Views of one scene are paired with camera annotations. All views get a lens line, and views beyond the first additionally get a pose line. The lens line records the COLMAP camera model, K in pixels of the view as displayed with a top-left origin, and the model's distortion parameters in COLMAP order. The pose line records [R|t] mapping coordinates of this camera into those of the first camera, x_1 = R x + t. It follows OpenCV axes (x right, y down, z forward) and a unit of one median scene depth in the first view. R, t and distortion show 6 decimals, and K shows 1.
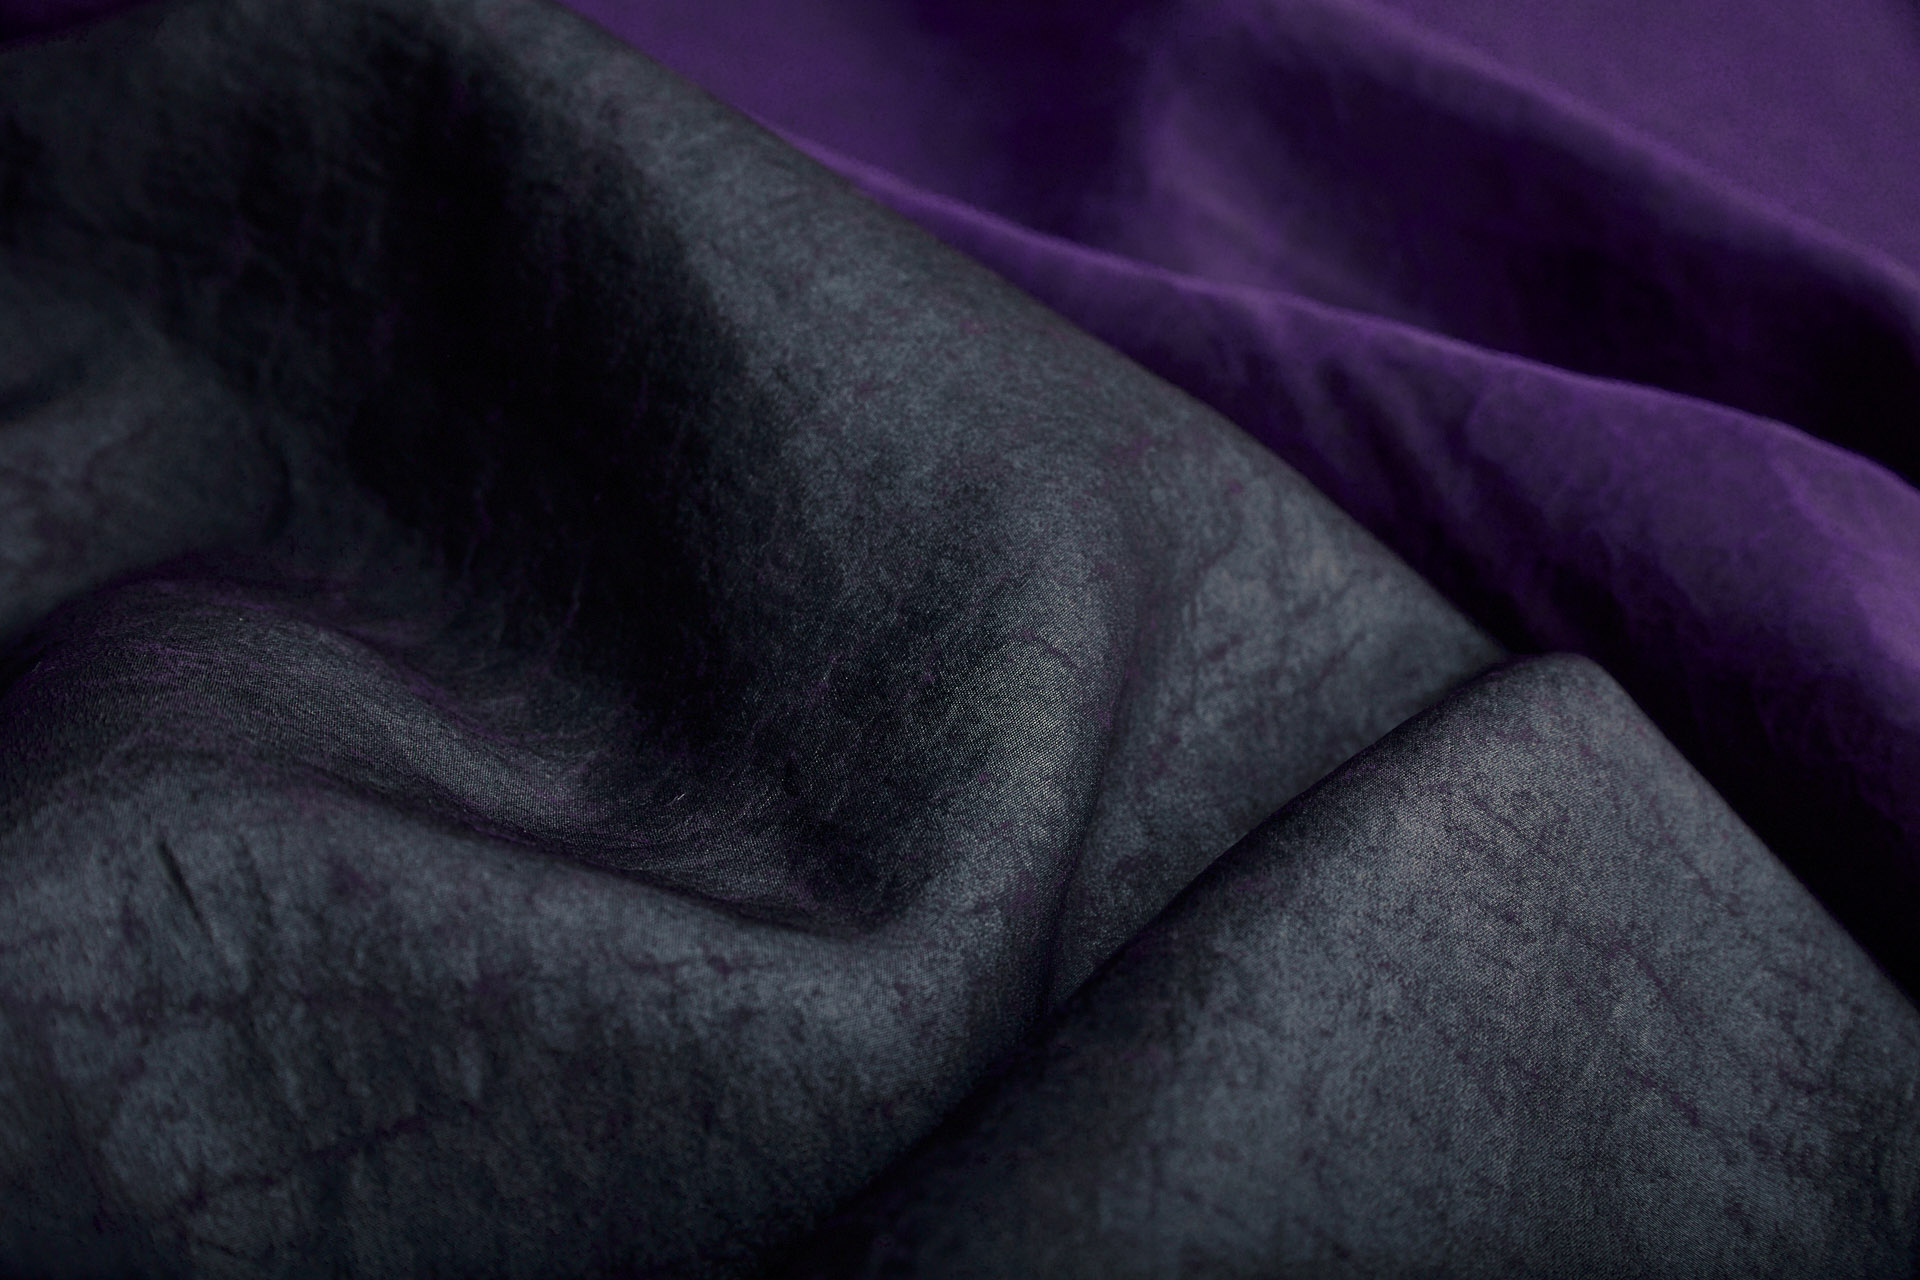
lens RADIAL K [[4130.9, 0, 961.5], [0, 4130.9, 635.8], [0, 0, 1]] dist [-0.304565, 0.000000]
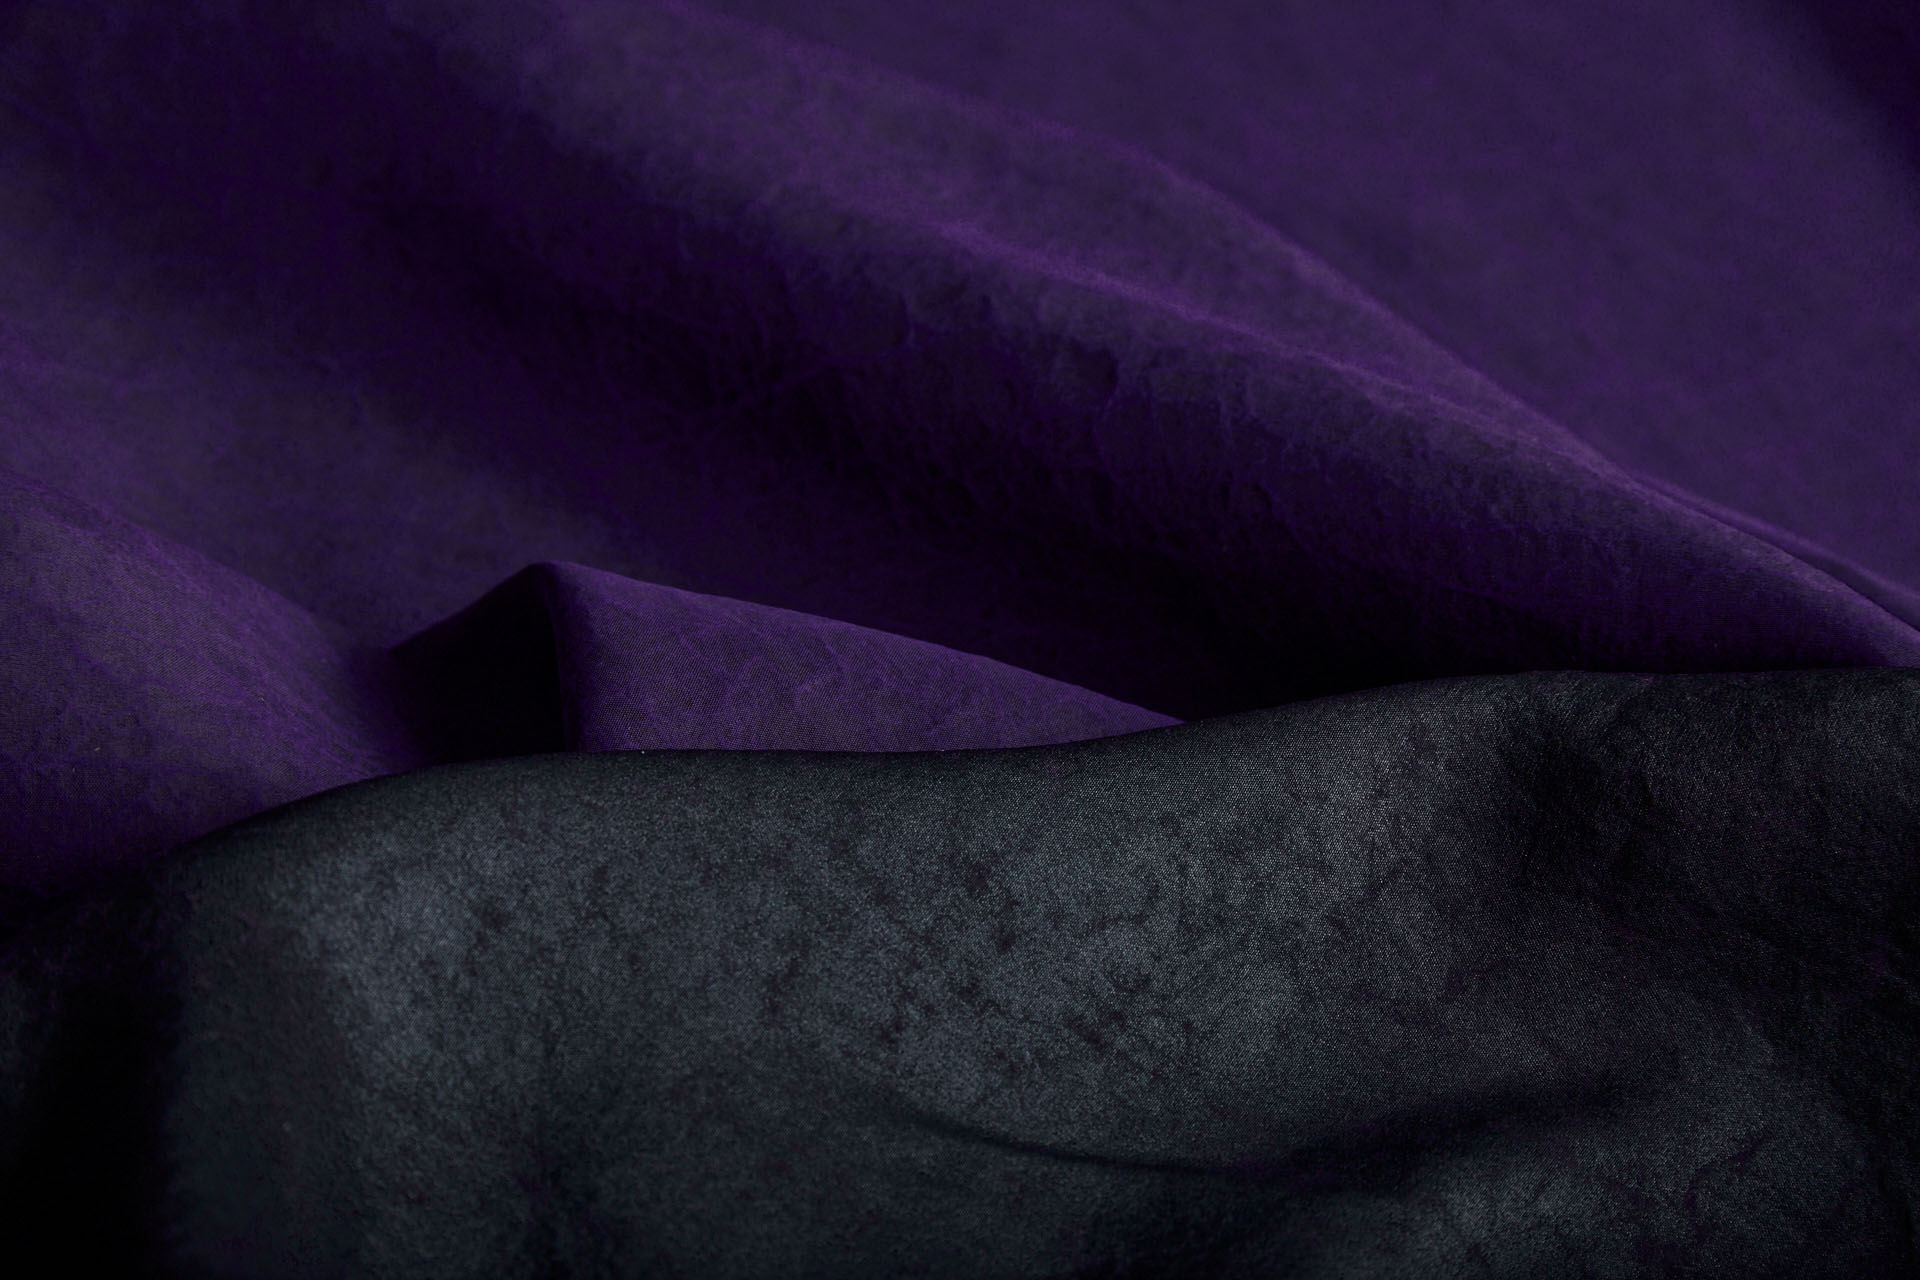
lens RADIAL K [[4130.9, 0, 973.2], [0, 4130.9, 643.9], [0, 0, 1]] dist [-0.304565, 0.000000]
pose [[0.984744, 0.156164, -0.076764, -0.340339], [-0.156826, 0.987623, -0.002632, -0.141655], [0.075402, 0.014630, 0.997046, 0.071296]]
